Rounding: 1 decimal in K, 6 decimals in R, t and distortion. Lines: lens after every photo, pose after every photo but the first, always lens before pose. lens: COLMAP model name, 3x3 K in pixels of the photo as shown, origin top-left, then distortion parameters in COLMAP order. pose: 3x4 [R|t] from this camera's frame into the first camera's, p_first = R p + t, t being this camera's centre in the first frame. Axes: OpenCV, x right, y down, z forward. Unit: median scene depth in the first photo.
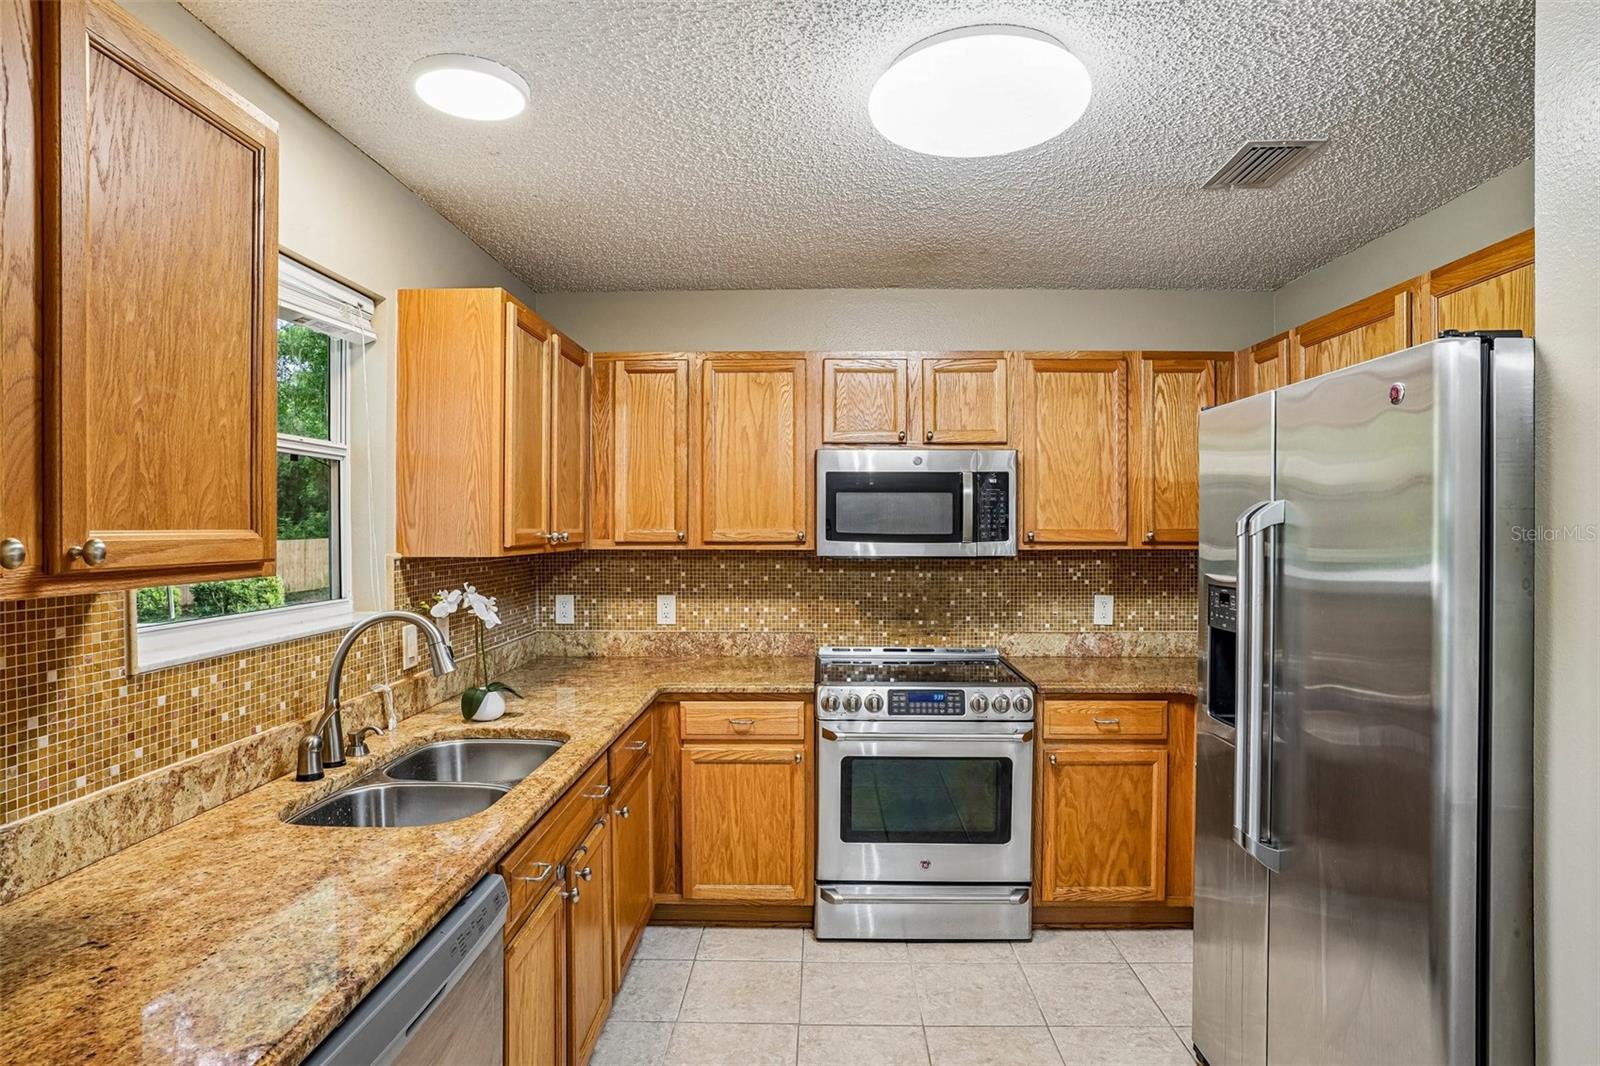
lens RADIAL K [[866.1, 0, 816.7], [0, 866.1, 532.4], [0, 0, 1]] dist [-0.049774, 0.032066]
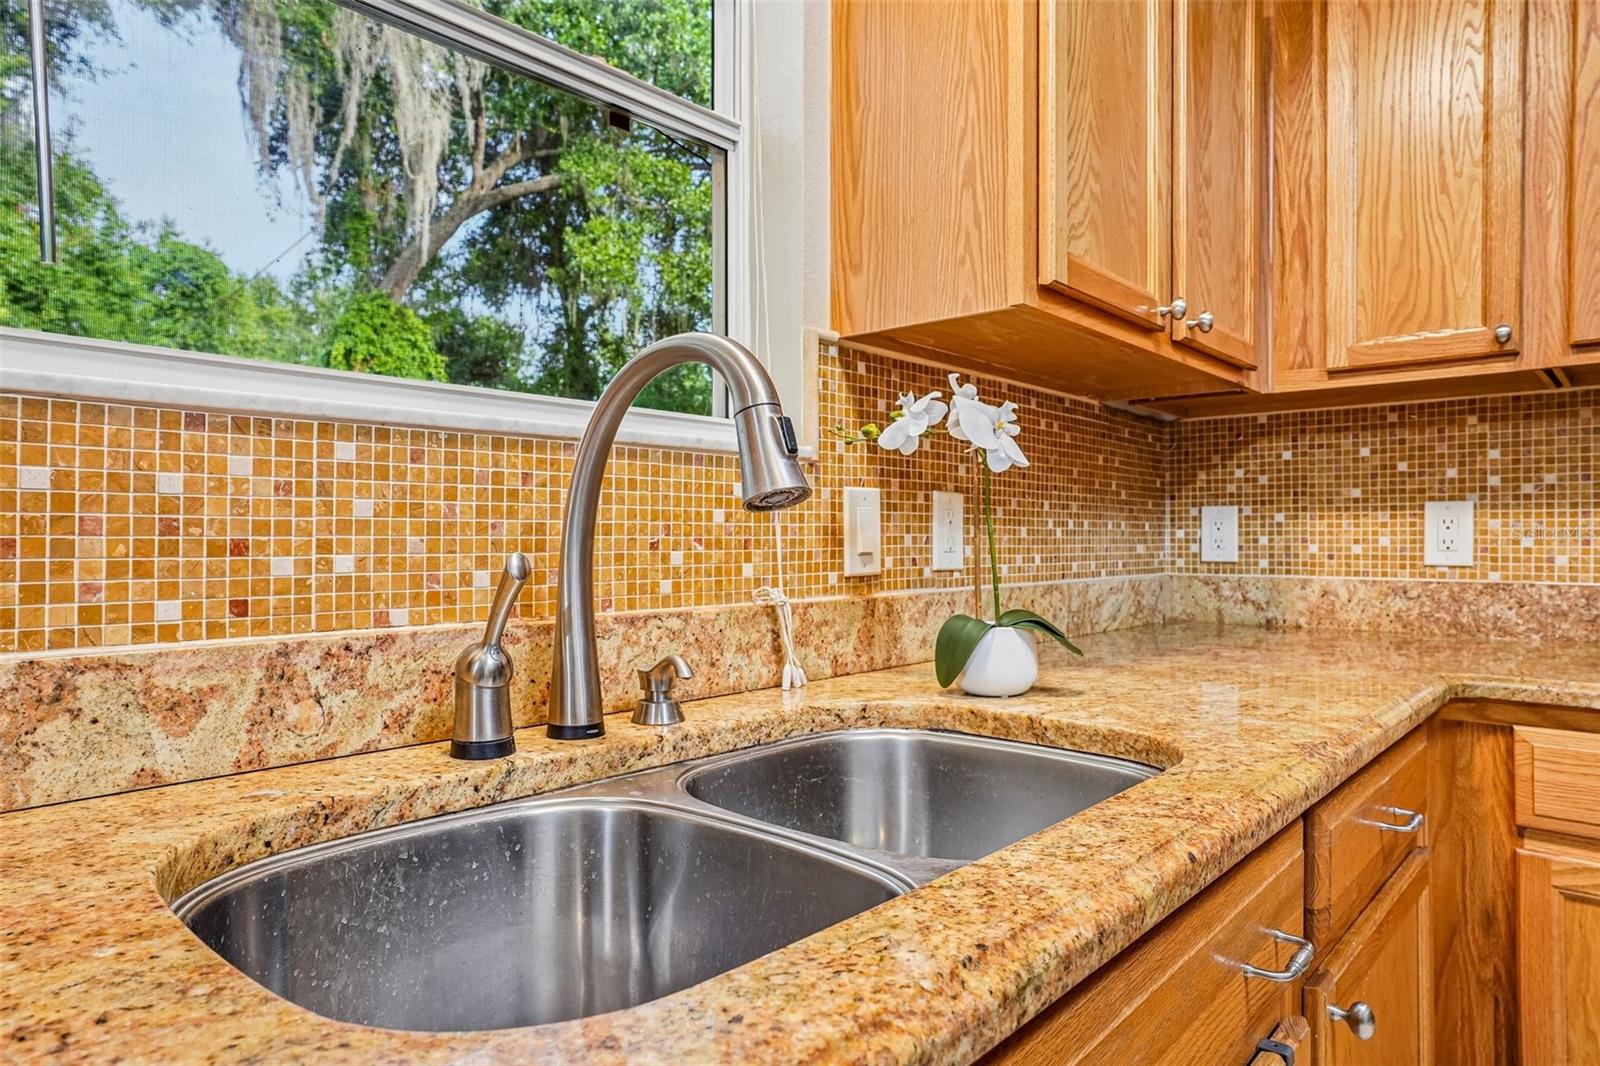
lens RADIAL K [[978.2, 0, 794.1], [0, 978.2, 538.6], [0, 0, 1]] dist [-0.032346, 0.031181]
pose [[0.748897, 0.001336, -0.662685, -0.111918], [-0.005560, 0.999975, -0.004267, 0.115838], [0.662663, 0.006880, 0.748886, 0.461376]]
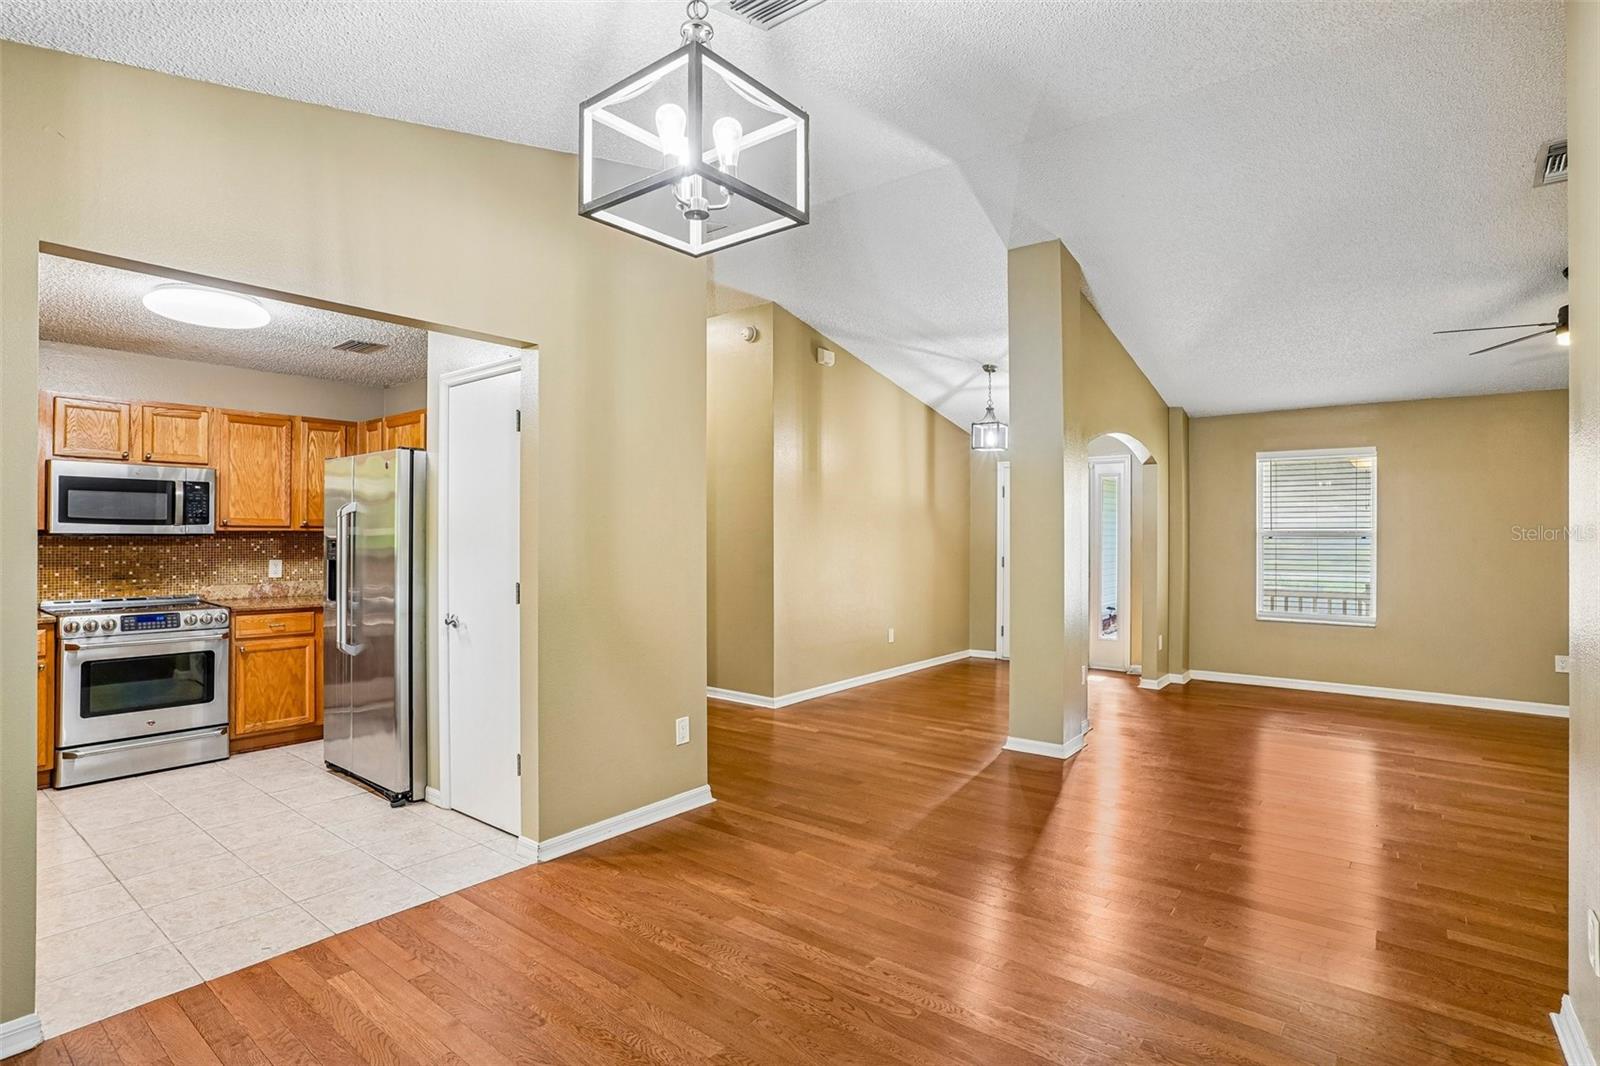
lens RADIAL K [[799.8, 0, 825.9], [0, 799.8, 532.9], [0, 0, 1]] dist [-0.064456, 0.027713]
pose [[0.598285, 0.004897, 0.801269, -0.274809], [0.003293, 0.999958, -0.008570, 0.045244], [-0.801277, 0.007765, 0.598243, -0.871702]]
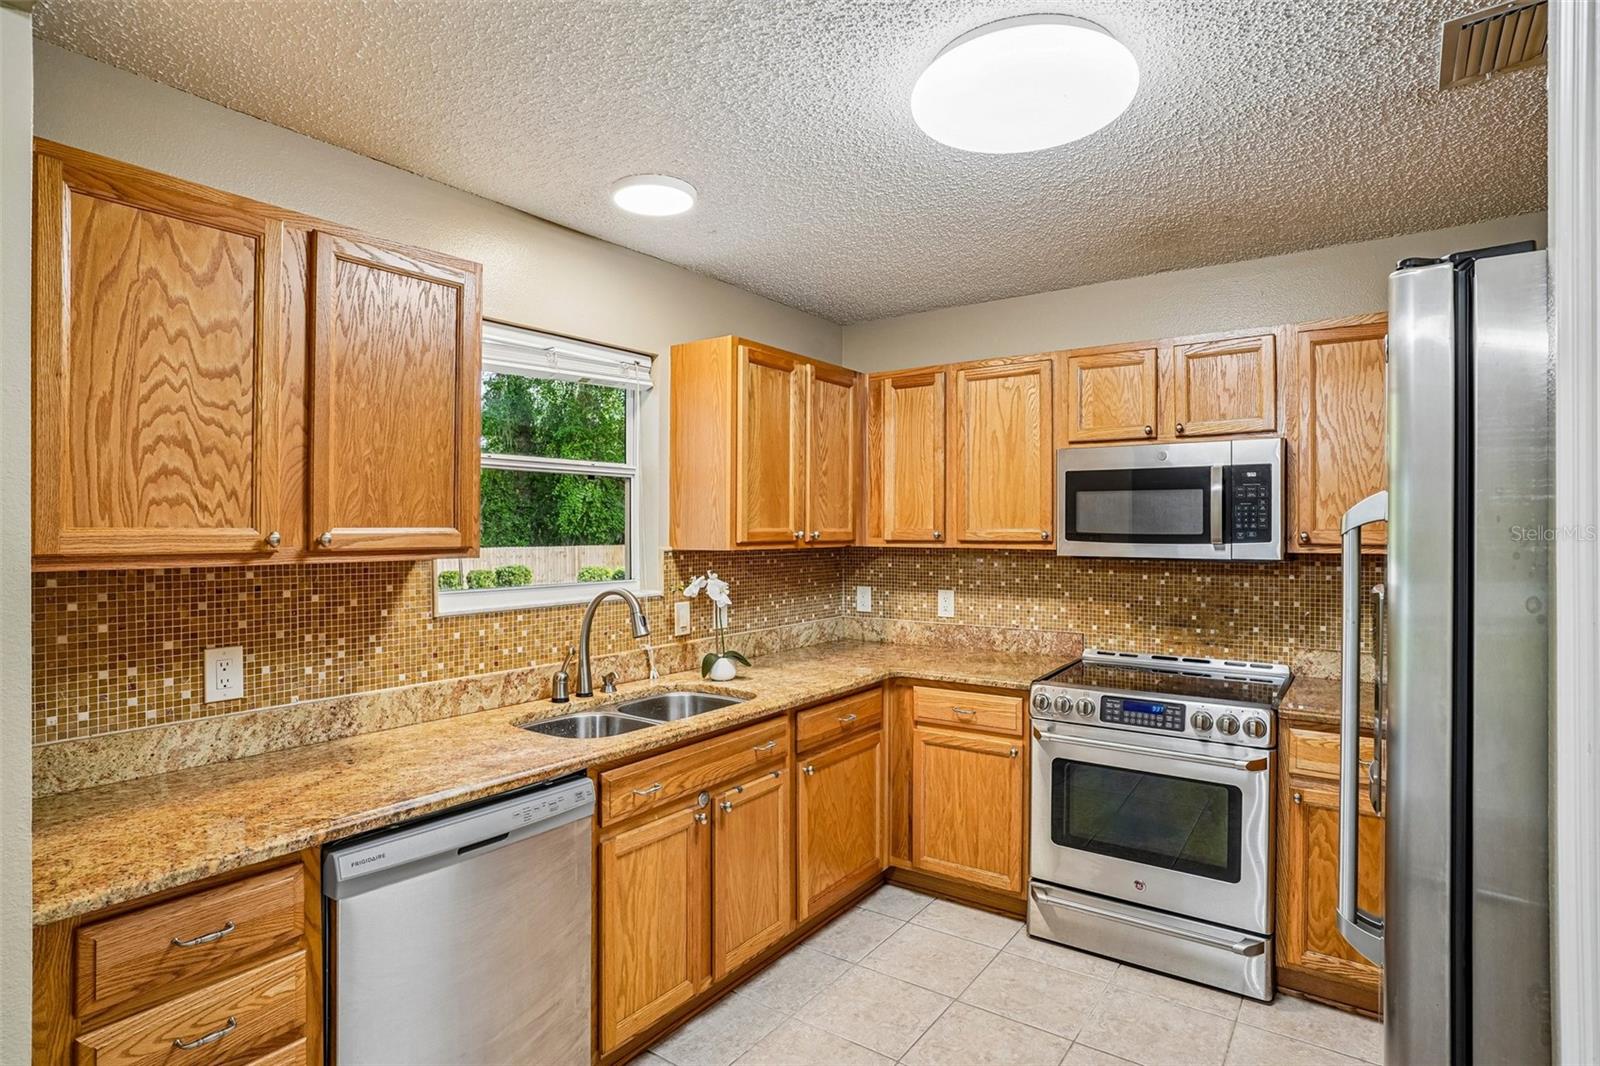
lens RADIAL K [[850.1, 0, 808.4], [0, 850.1, 528.7], [0, 0, 1]] dist [-0.043462, 0.020729]
pose [[0.825641, 0.001362, -0.564194, 0.339399], [-0.004049, 0.999986, -0.003512, 0.000593], [0.564181, 0.005184, 0.825635, 0.034919]]
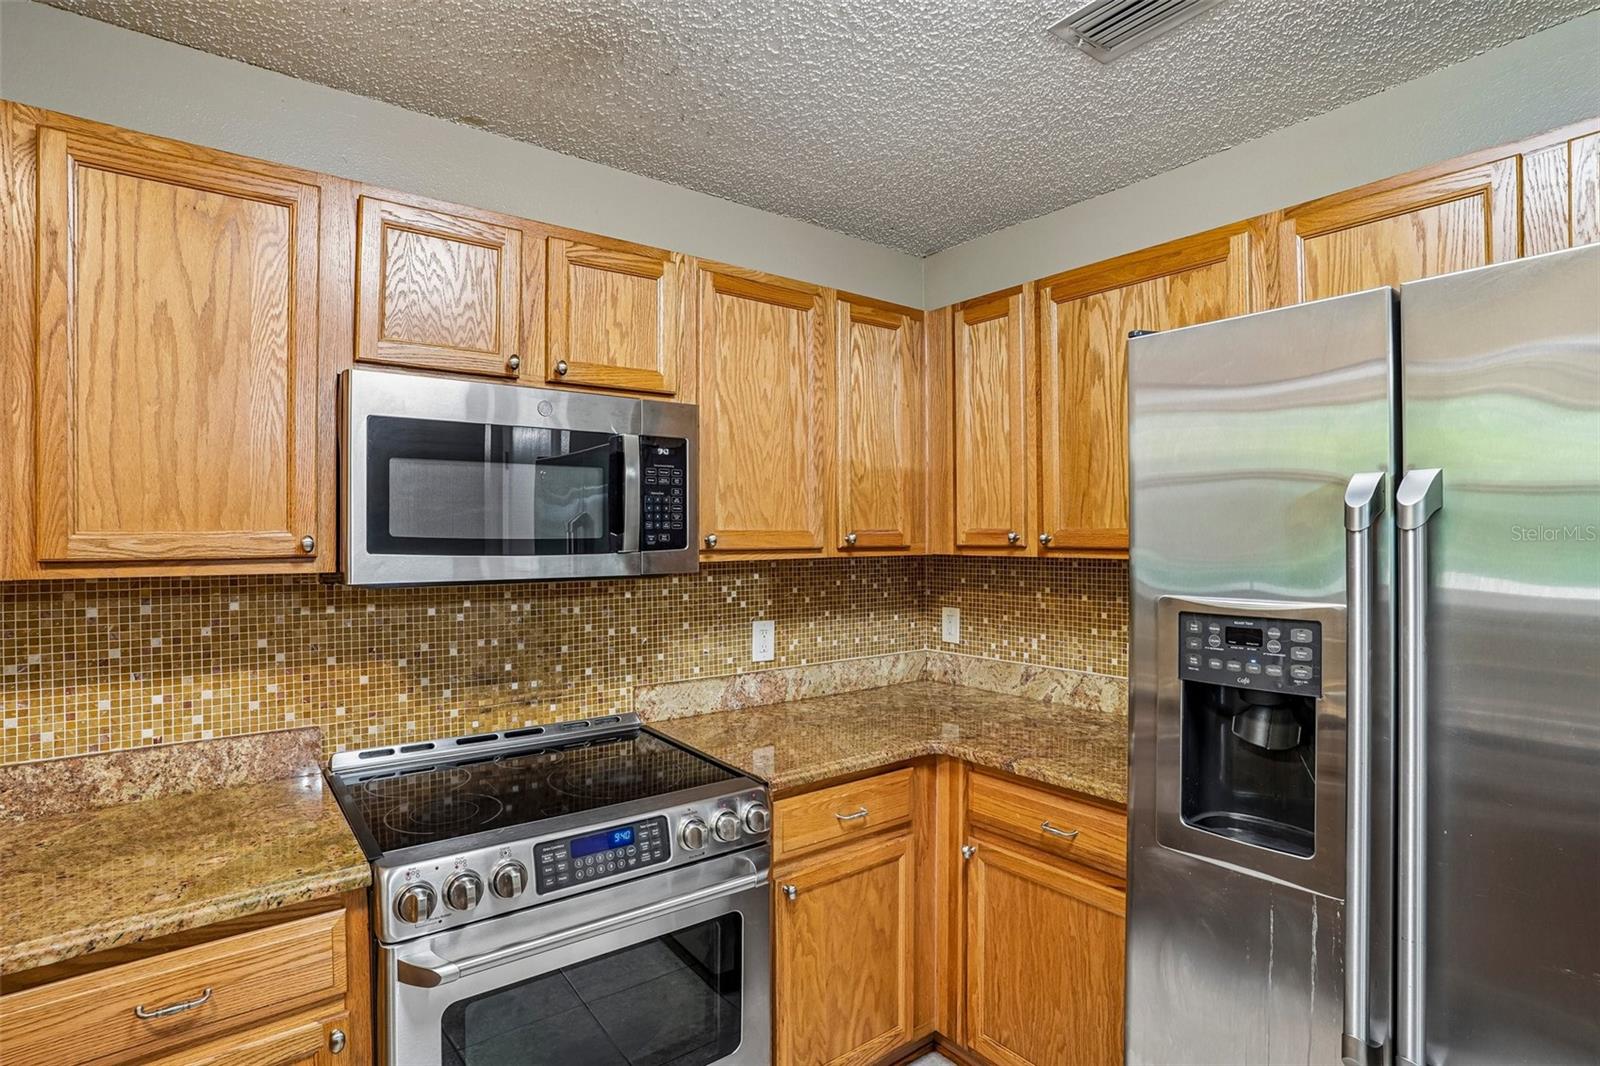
lens RADIAL K [[799.8, 0, 793.8], [0, 799.8, 535.0], [0, 0, 1]] dist [-0.064456, 0.027713]
pose [[0.789144, -0.004390, 0.614193, -0.079161], [0.009070, 0.999949, -0.004507, 0.003192], [-0.614141, 0.009127, 0.789143, 0.531585]]
